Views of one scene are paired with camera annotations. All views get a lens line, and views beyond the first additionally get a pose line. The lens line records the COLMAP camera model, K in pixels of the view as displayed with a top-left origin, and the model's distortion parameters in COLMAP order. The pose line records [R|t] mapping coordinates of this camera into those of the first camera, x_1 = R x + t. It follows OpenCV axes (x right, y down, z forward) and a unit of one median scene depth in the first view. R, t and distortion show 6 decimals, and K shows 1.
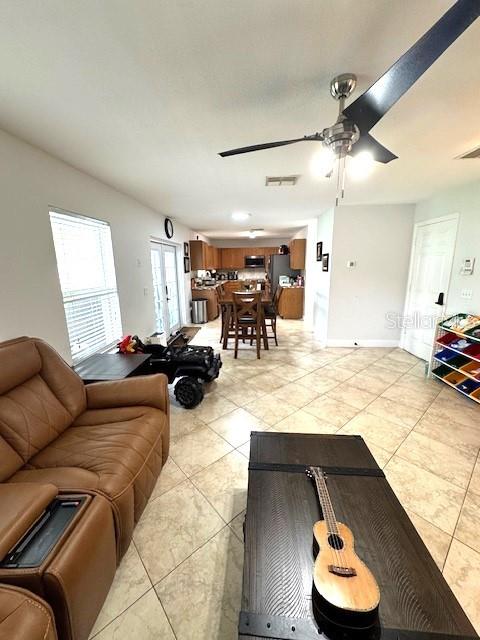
lens RADIAL K [[256.9, 0, 240.0], [0, 256.9, 320.0], [0, 0, 1]] dist [0.000080, -0.000012]
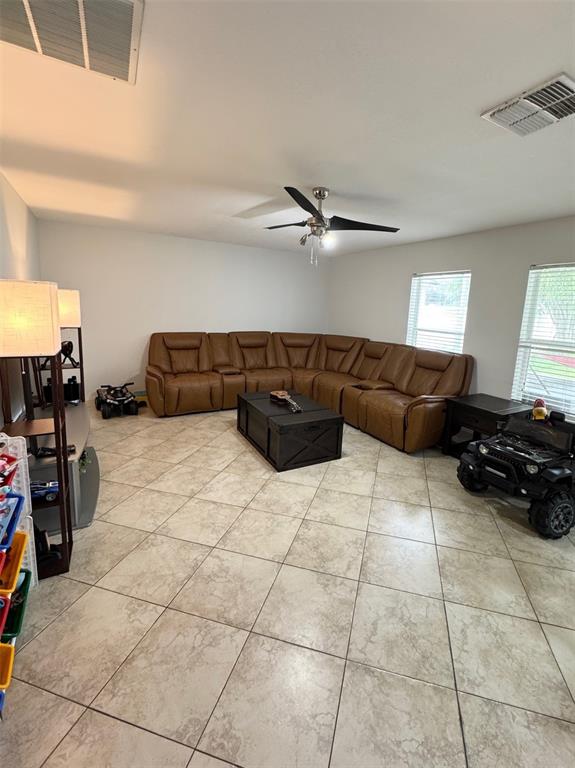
lens RADIAL K [[344.5, 0, 305.5], [0, 344.5, 360.4], [0, 0, 1]] dist [0.000223, 0.000289]
pose [[-0.837162, 0.057837, -0.543889, 0.467435], [-0.151582, 0.930910, 0.332310, -0.182671], [0.525531, 0.360641, -0.770555, 0.827480]]
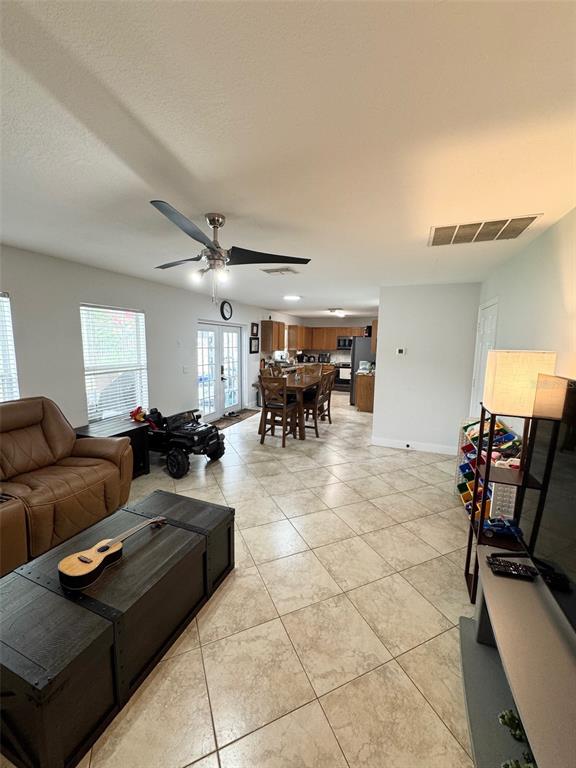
lens RADIAL K [[309.1, 0, 288.0], [0, 309.1, 384.0], [0, 0, 1]] dist [0.001369, 0.000077]
pose [[0.952474, 0.066373, -0.297301, 0.361720], [-0.089635, 0.993832, -0.065290, -0.005890], [0.291133, 0.088836, 0.952549, -0.084941]]
